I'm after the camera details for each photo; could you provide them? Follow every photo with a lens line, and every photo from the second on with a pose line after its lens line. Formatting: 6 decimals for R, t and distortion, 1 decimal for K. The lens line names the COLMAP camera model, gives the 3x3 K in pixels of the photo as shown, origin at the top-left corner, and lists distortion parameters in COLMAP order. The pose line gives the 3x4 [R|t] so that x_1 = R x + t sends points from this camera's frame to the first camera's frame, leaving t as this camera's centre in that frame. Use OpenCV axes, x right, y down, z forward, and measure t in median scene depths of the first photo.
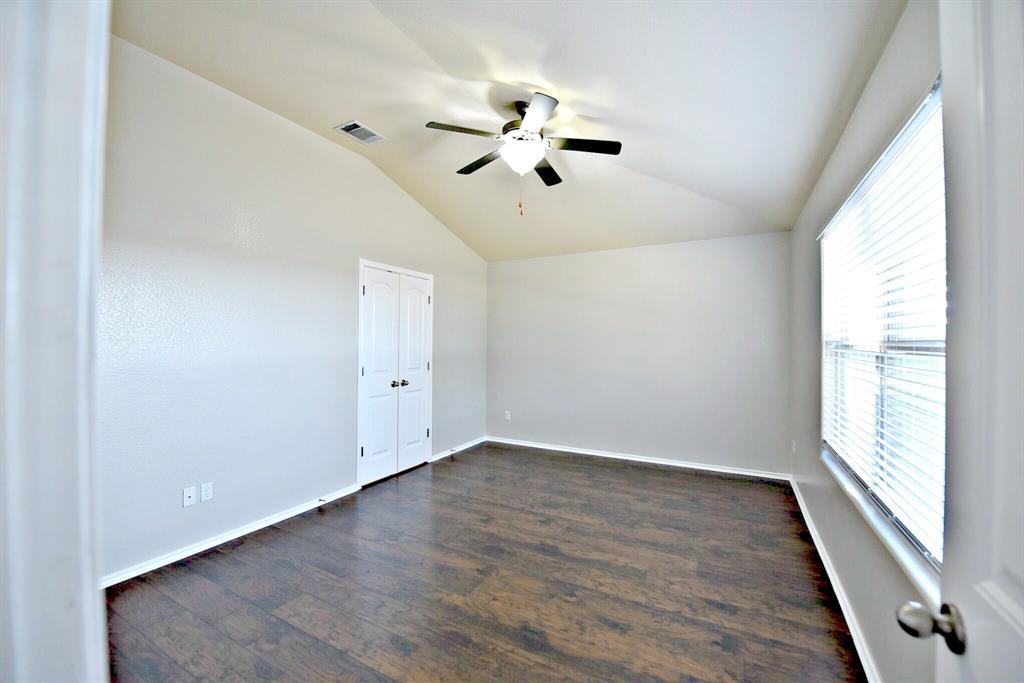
lens RADIAL K [[405.2, 0, 512.1], [0, 405.2, 341.2], [0, 0, 1]] dist [-0.019573, -0.001147]
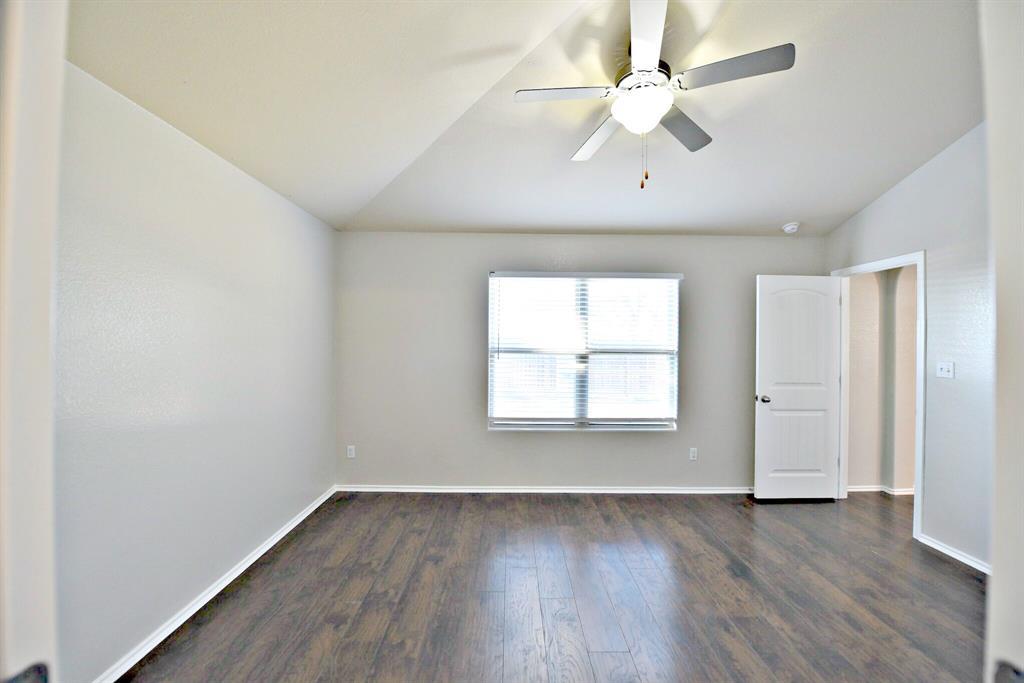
lens RADIAL K [[405.2, 0, 516.8], [0, 405.2, 339.5], [0, 0, 1]] dist [-0.019573, -0.001147]
pose [[-0.489633, -0.006776, 0.871902, -0.652634], [-0.015517, 0.999879, -0.000943, -0.038495], [-0.871790, -0.013991, -0.489679, 1.979975]]
